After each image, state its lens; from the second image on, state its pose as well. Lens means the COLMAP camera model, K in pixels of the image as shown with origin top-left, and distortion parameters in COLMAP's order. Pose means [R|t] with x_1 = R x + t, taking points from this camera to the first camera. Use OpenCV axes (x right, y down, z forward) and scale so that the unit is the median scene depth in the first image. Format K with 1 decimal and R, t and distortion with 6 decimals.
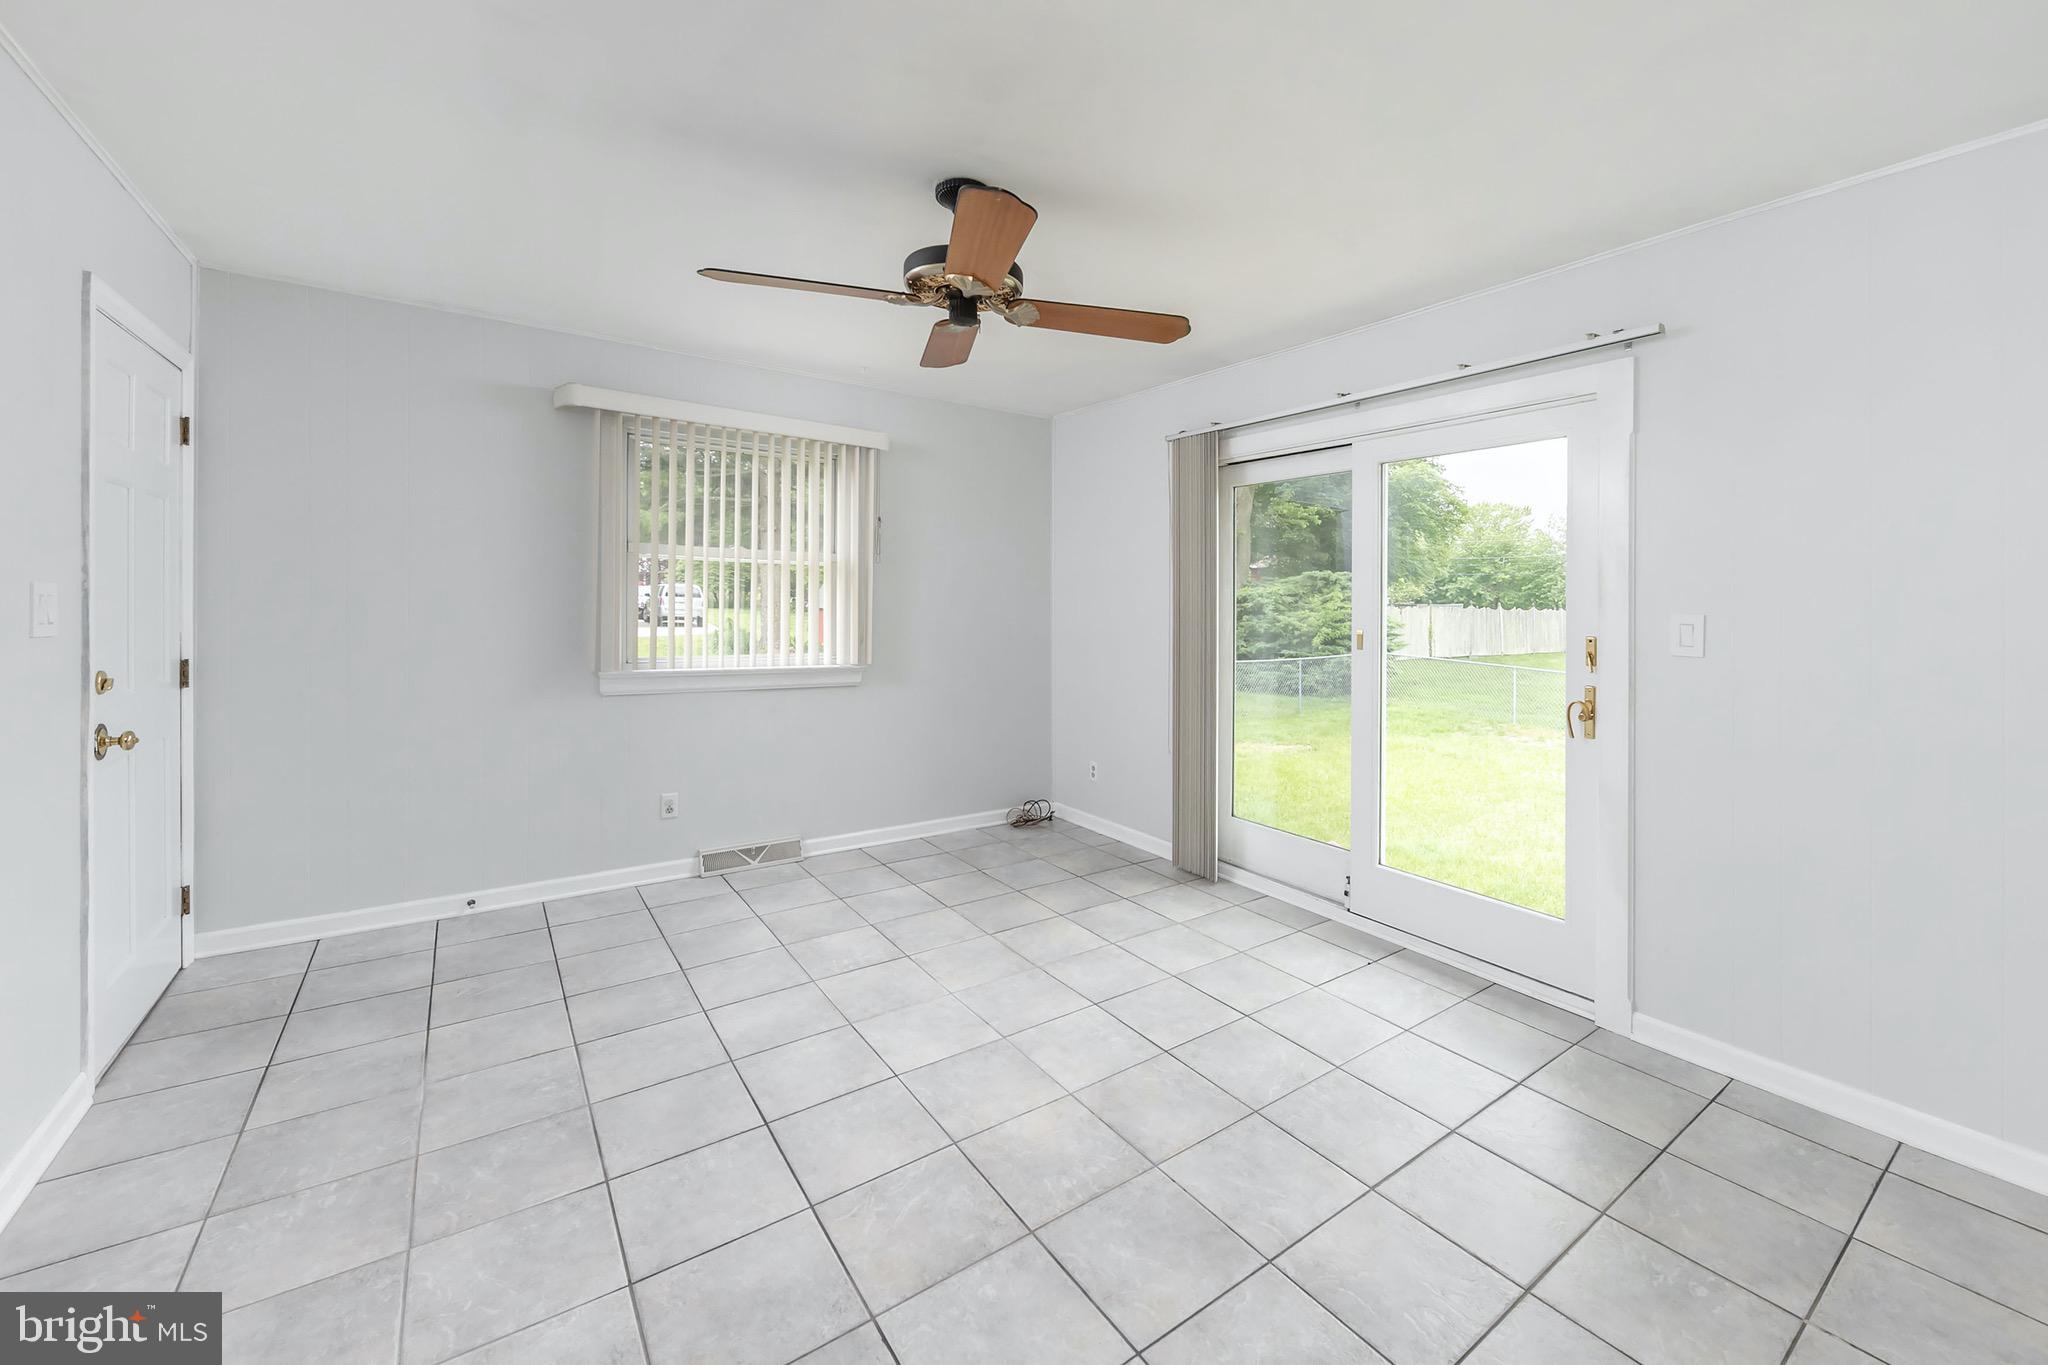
lens RADIAL K [[792.8, 0, 1023.6], [0, 792.8, 614.3], [0, 0, 1]] dist [-0.001008, -0.000364]
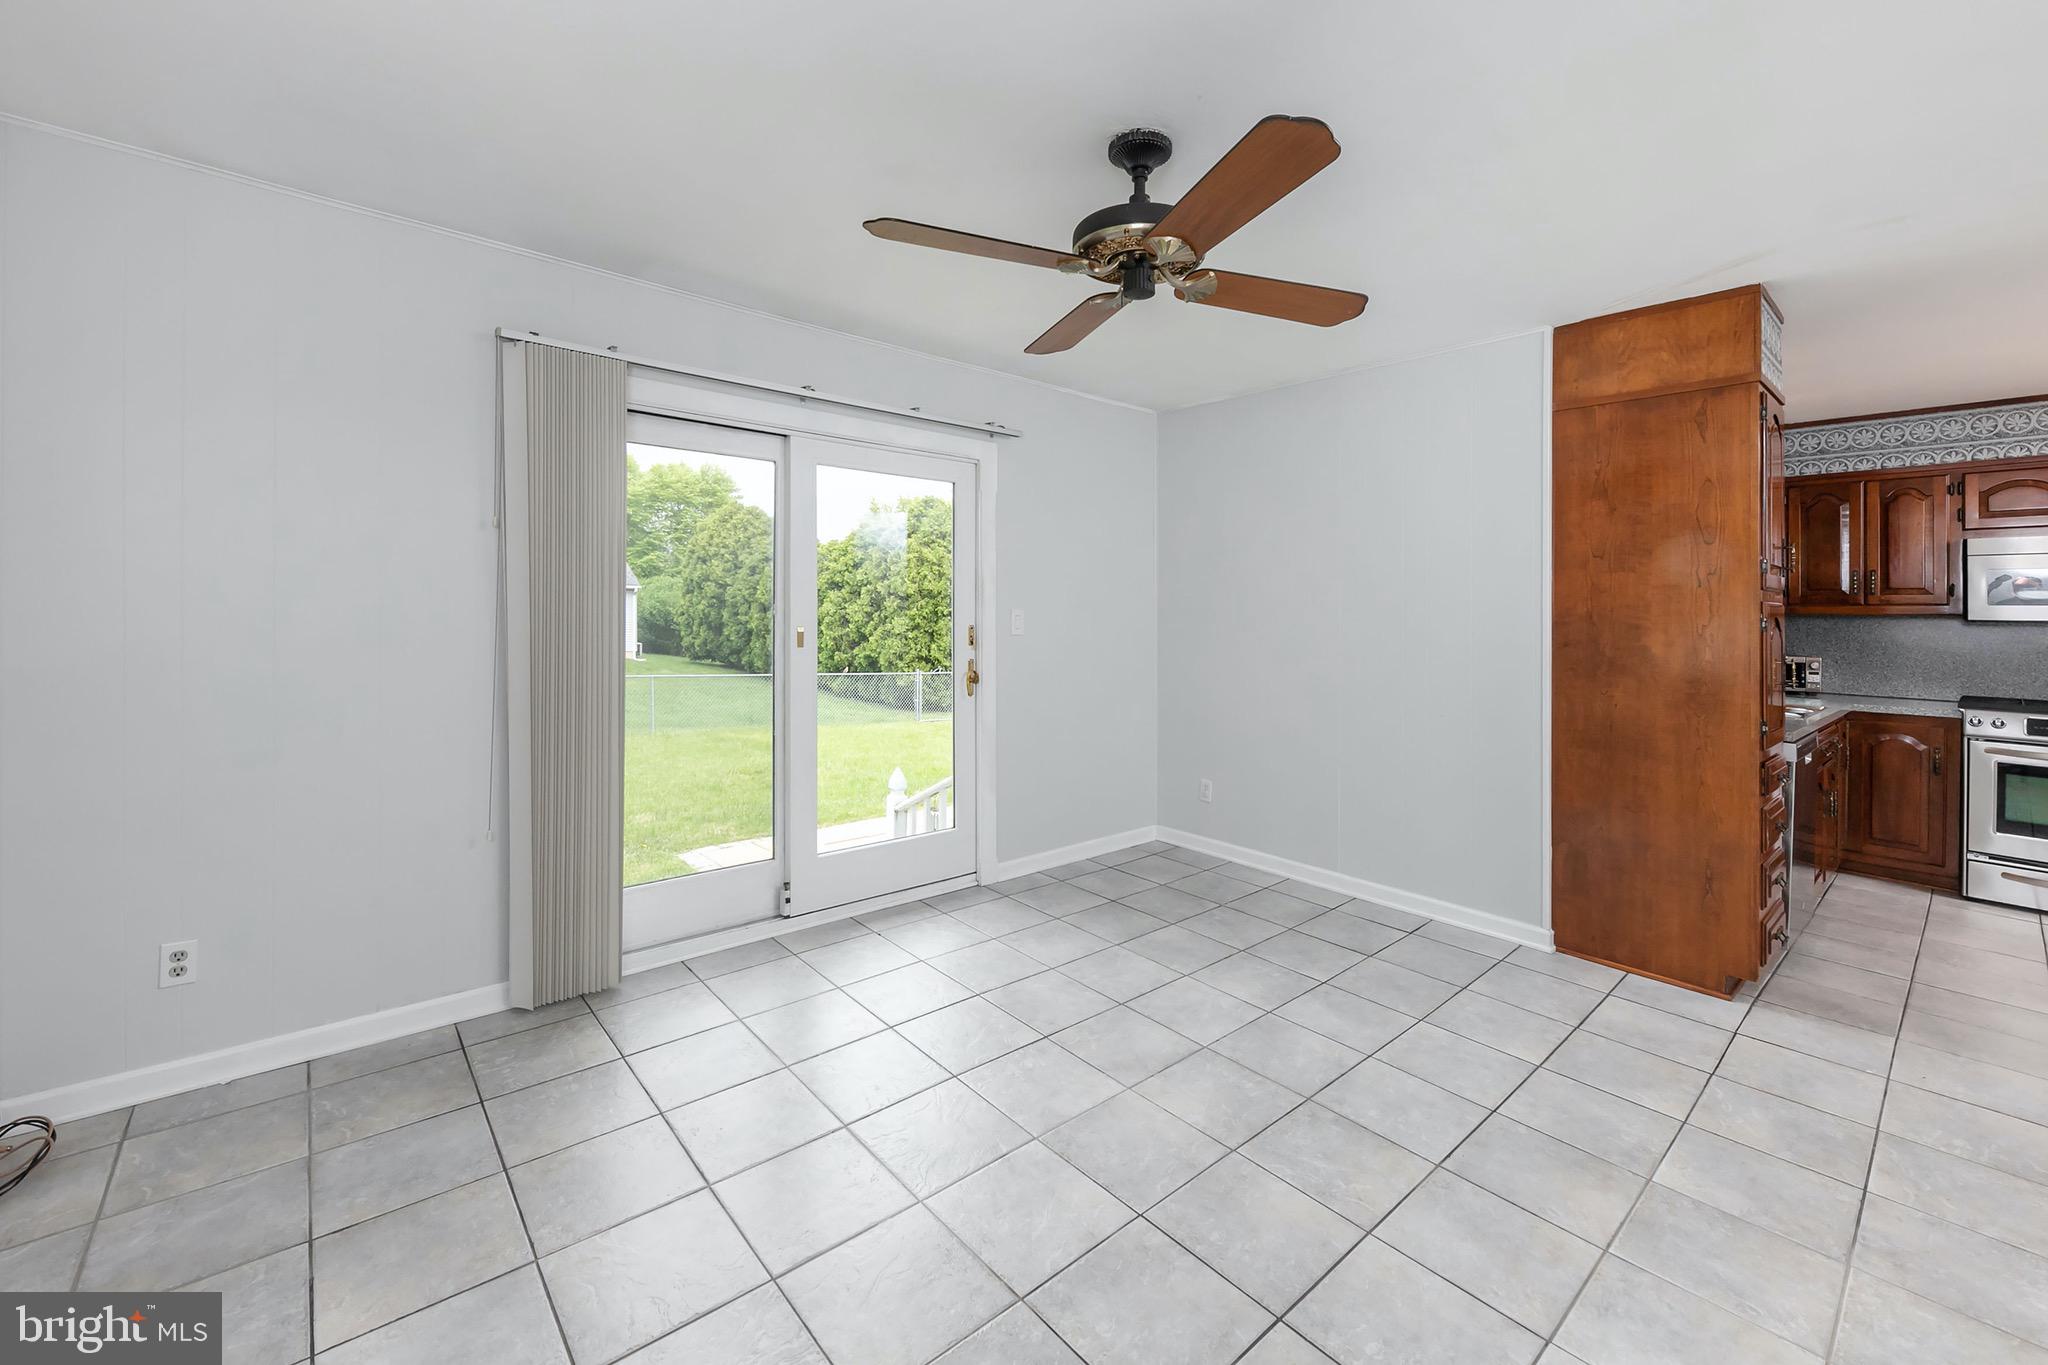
lens RADIAL K [[852.1, 0, 1056.7], [0, 852.1, 612.0], [0, 0, 1]] dist [0.000501, -0.000965]
pose [[-0.121599, -0.027580, 0.992196, -1.168306], [-0.000139, 0.999614, 0.027769, -0.056465], [-0.992579, 0.003239, -0.121556, 1.406387]]
